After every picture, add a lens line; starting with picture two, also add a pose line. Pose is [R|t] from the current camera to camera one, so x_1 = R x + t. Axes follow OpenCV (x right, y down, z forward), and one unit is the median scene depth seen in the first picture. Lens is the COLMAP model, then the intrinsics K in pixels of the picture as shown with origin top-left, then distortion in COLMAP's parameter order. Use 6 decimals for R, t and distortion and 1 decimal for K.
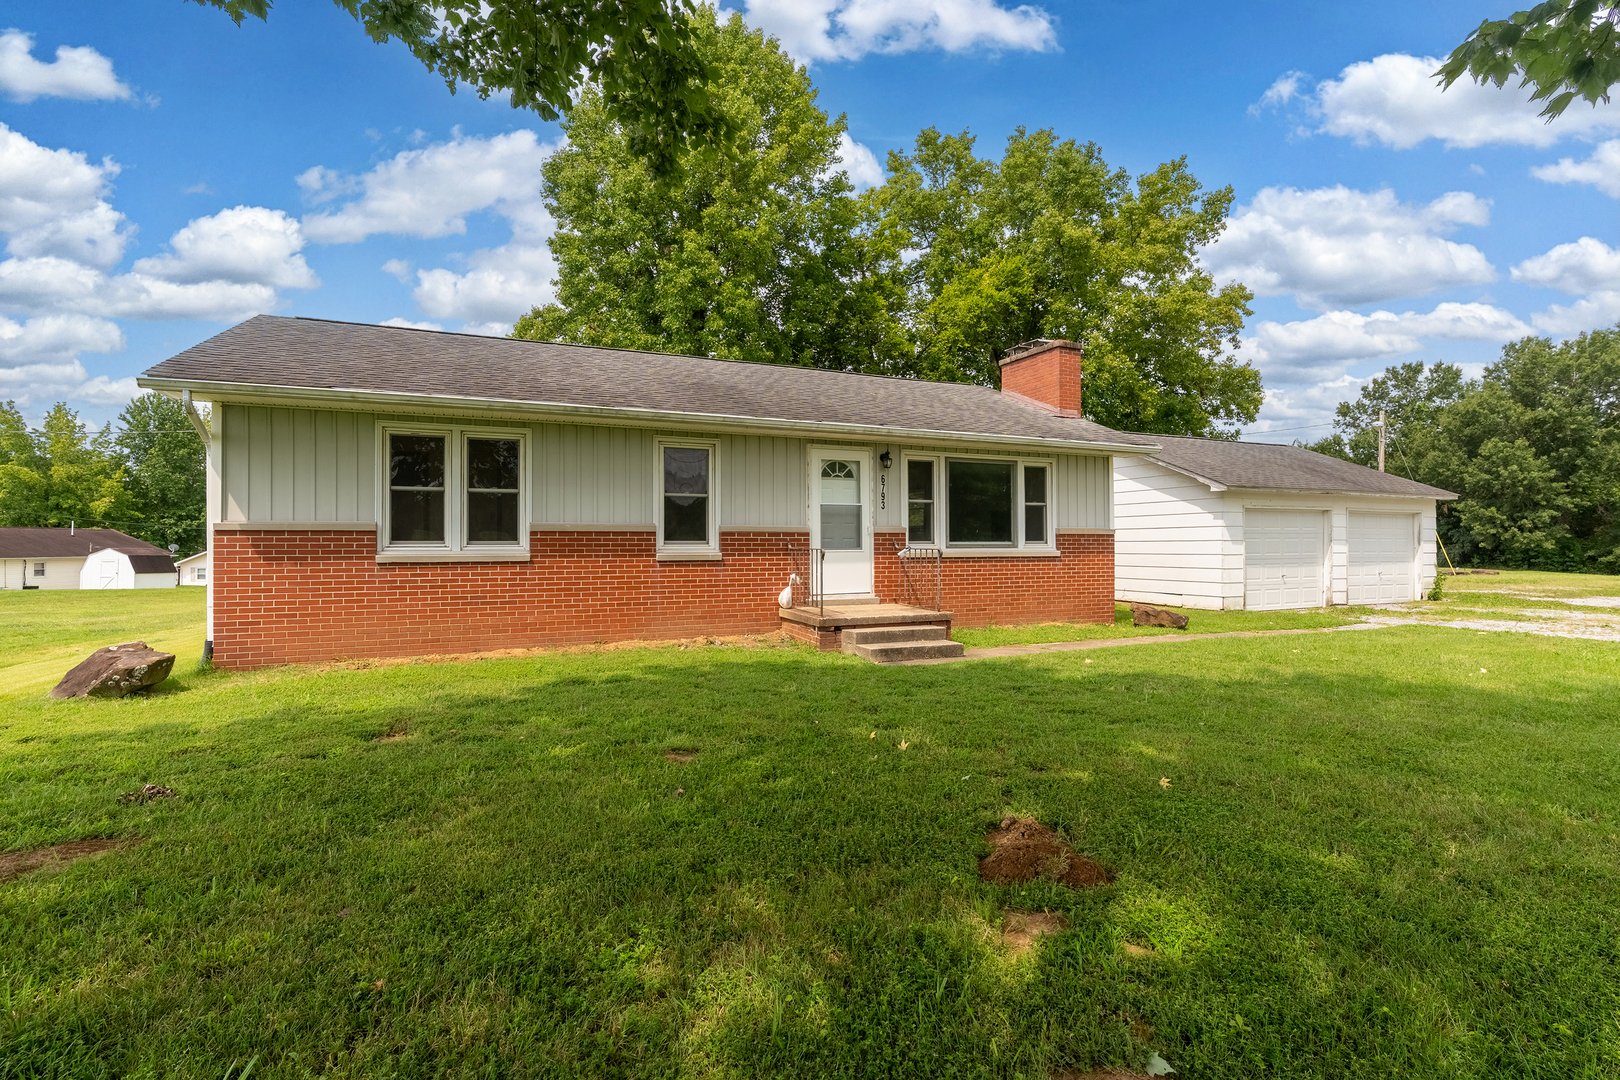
lens RADIAL K [[768.6, 0, 814.0], [0, 768.6, 539.3], [0, 0, 1]] dist [-0.007263, 0.003055]
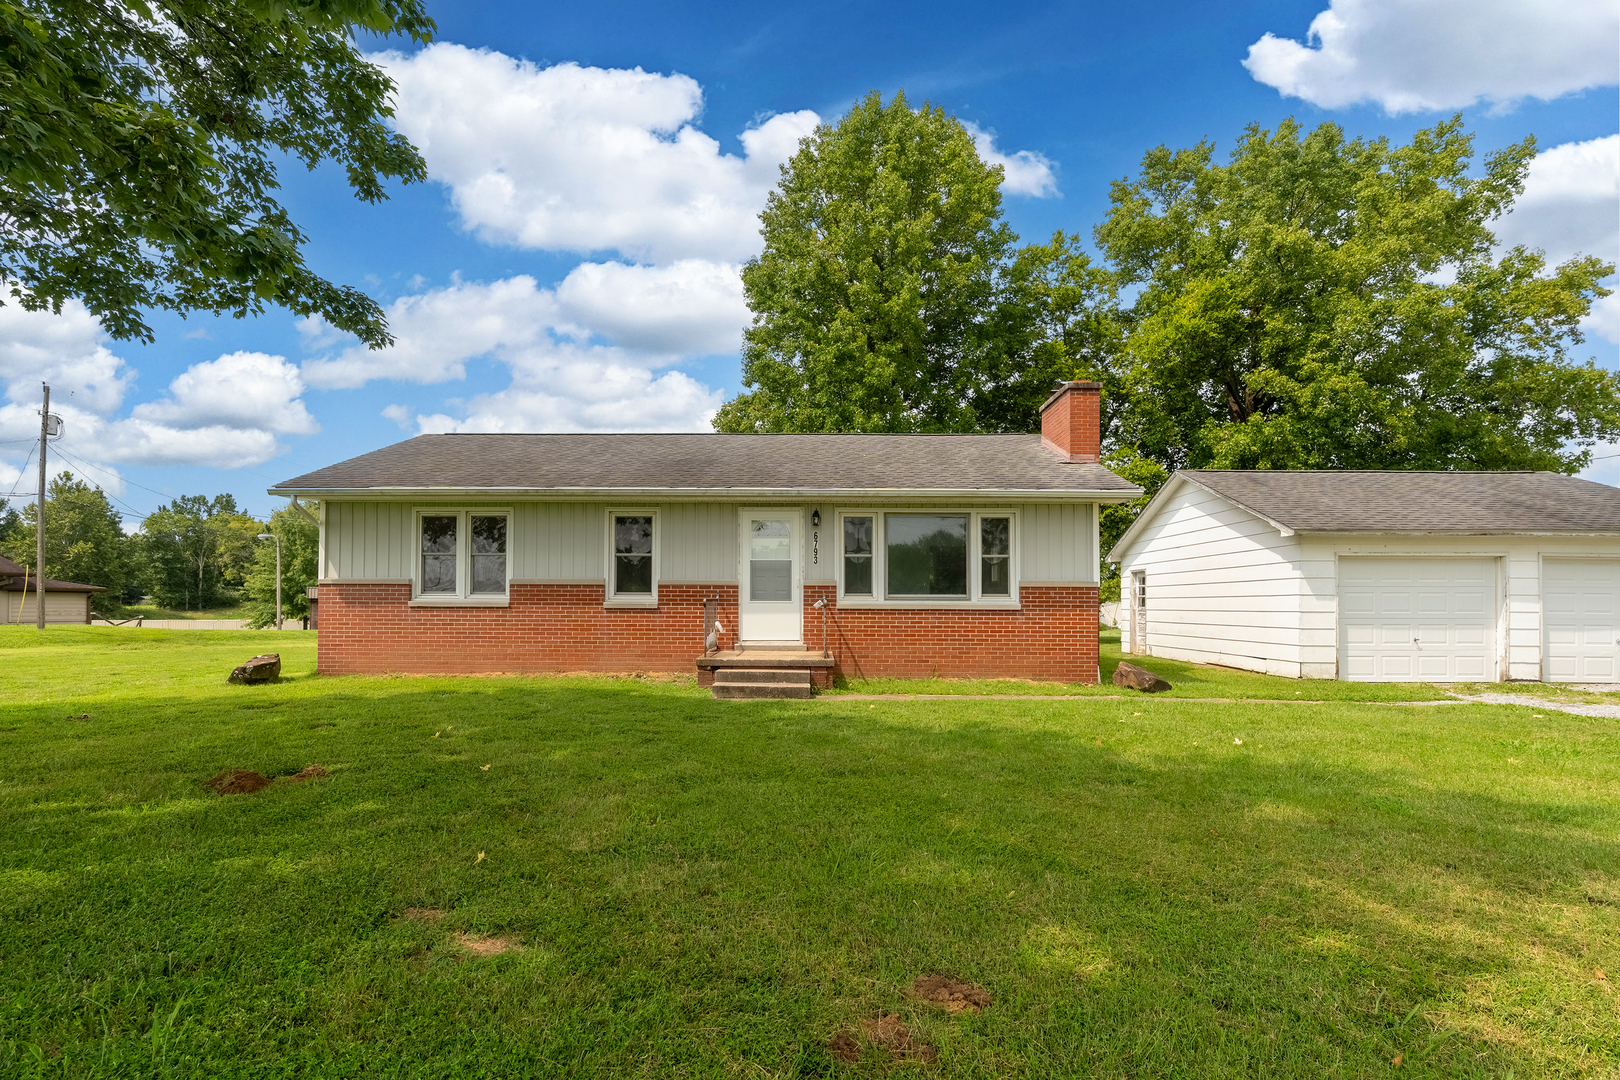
lens RADIAL K [[768.6, 0, 813.7], [0, 768.6, 586.8], [0, 0, 1]] dist [-0.007263, 0.003055]
pose [[0.904416, -0.002707, -0.426644, 0.550988], [-0.003977, 0.999883, -0.014775, 0.009398], [0.426634, 0.015060, 0.904299, 0.021485]]
